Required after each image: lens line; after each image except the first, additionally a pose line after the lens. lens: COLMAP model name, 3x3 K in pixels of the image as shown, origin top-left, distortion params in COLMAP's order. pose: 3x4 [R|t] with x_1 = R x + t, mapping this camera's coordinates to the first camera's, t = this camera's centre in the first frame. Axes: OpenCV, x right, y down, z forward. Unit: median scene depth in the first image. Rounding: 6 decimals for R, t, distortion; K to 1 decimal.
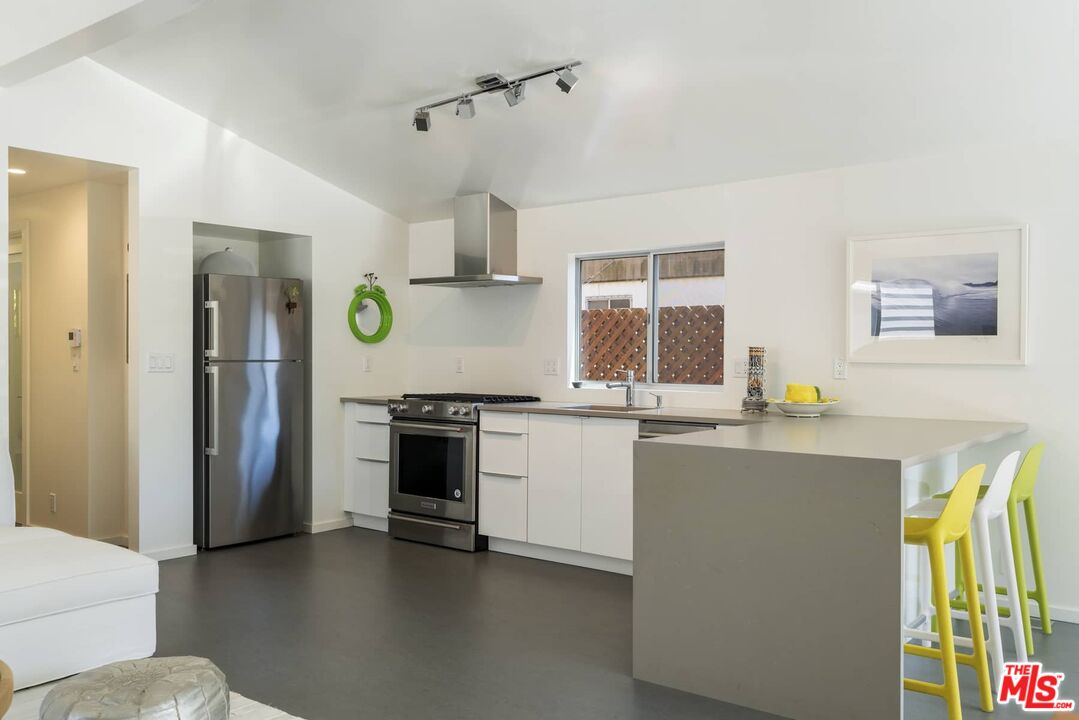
lens RADIAL K [[886.7, 0, 511.5], [0, 886.7, 358.3], [0, 0, 1]] dist [0.001737, 0.007546]
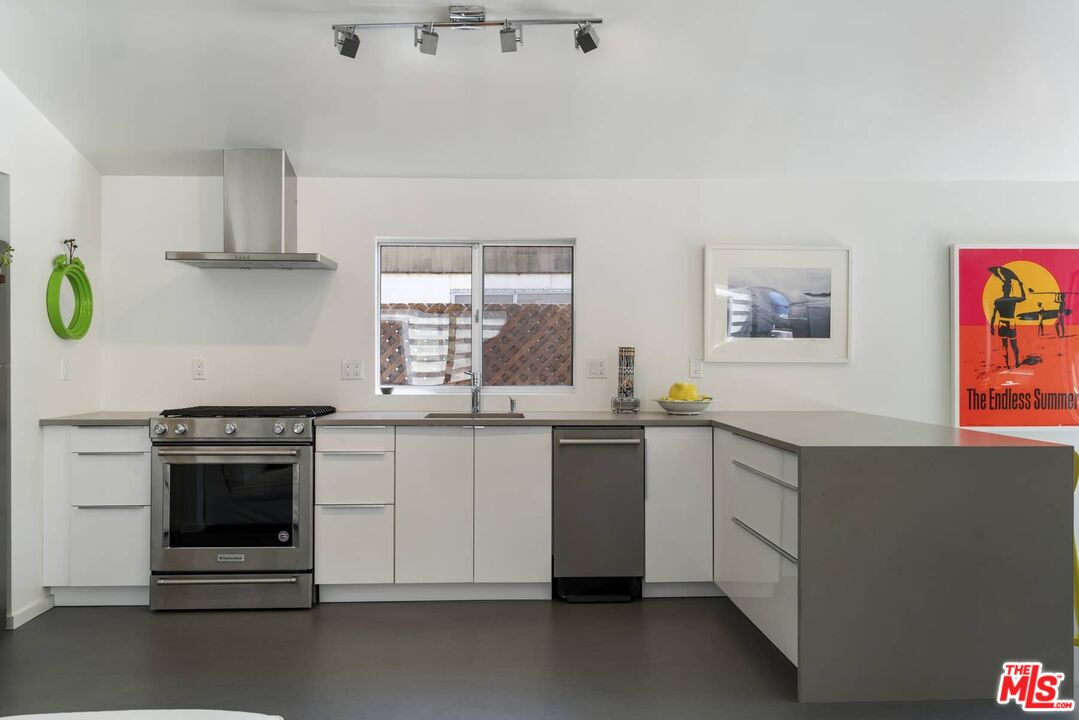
lens RADIAL K [[886.7, 0, 531.9], [0, 886.7, 357.6], [0, 0, 1]] dist [0.001737, 0.007546]
pose [[0.755836, -0.001546, 0.654759, -0.403291], [0.004815, 0.999983, -0.003197, 0.001532], [-0.654743, 0.005569, 0.755831, 0.280650]]
